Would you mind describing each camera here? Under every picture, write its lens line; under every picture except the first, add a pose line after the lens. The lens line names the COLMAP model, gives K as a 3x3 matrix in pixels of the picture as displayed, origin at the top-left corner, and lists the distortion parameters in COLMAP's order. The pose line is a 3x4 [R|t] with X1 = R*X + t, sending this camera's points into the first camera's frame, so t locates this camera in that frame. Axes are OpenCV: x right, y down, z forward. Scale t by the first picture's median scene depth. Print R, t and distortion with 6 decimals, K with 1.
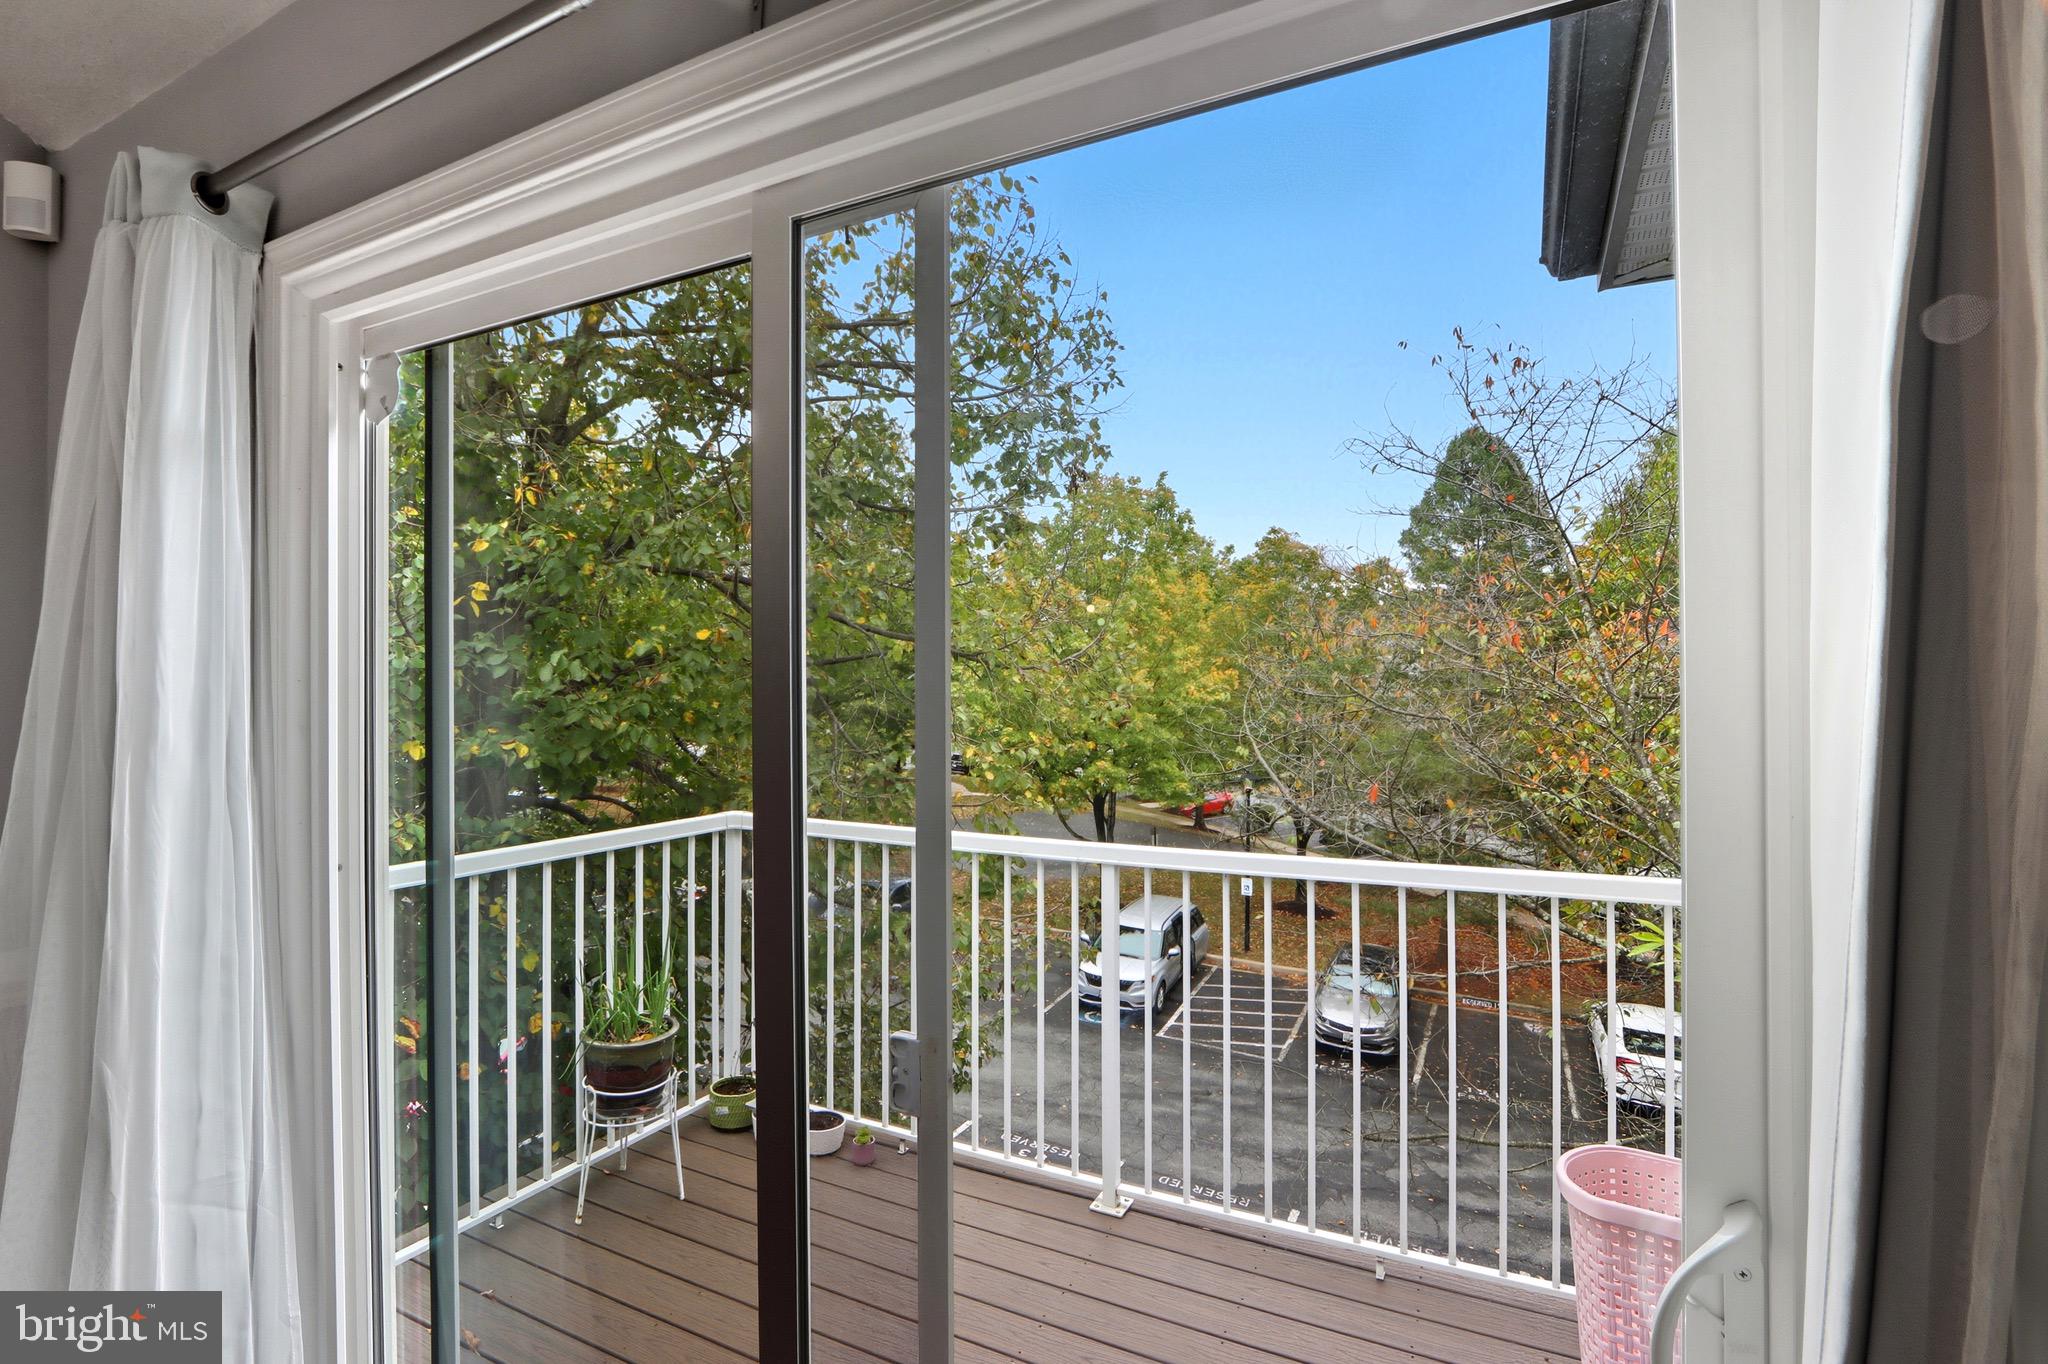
lens RADIAL K [[970.8, 0, 992.8], [0, 970.8, 676.7], [0, 0, 1]] dist [-0.000935, -0.000108]
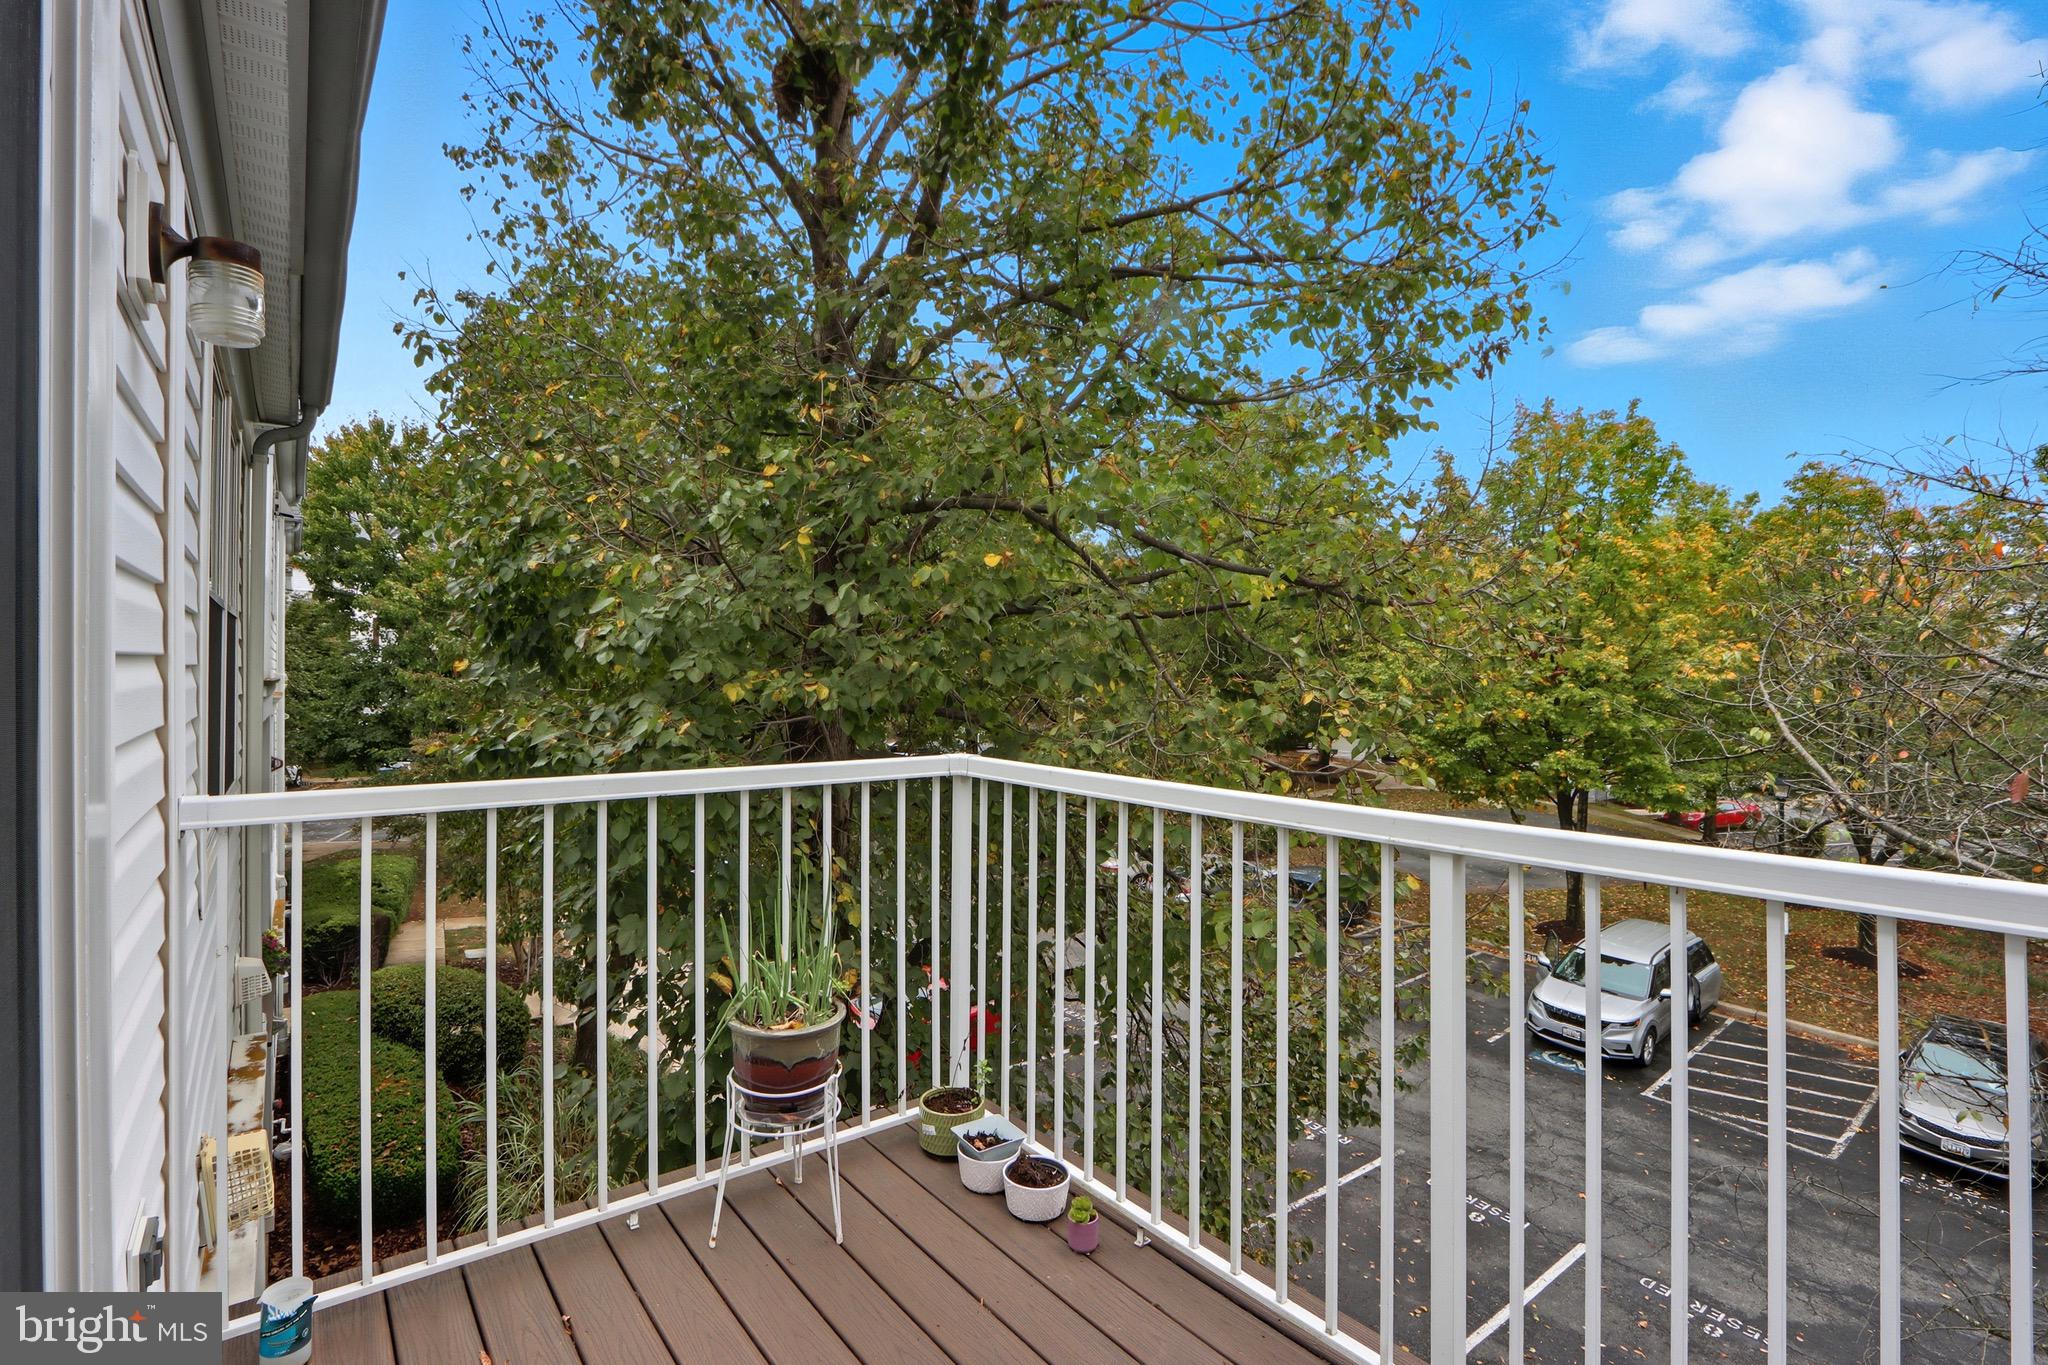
lens RADIAL K [[948.0, 0, 1019.6], [0, 948.0, 658.2], [0, 0, 1]] dist [-0.003898, -0.000010]
pose [[0.911795, -0.001094, -0.410645, 0.052279], [-0.002743, 0.999958, -0.008754, 0.036025], [0.410638, 0.009108, 0.911753, 0.164997]]
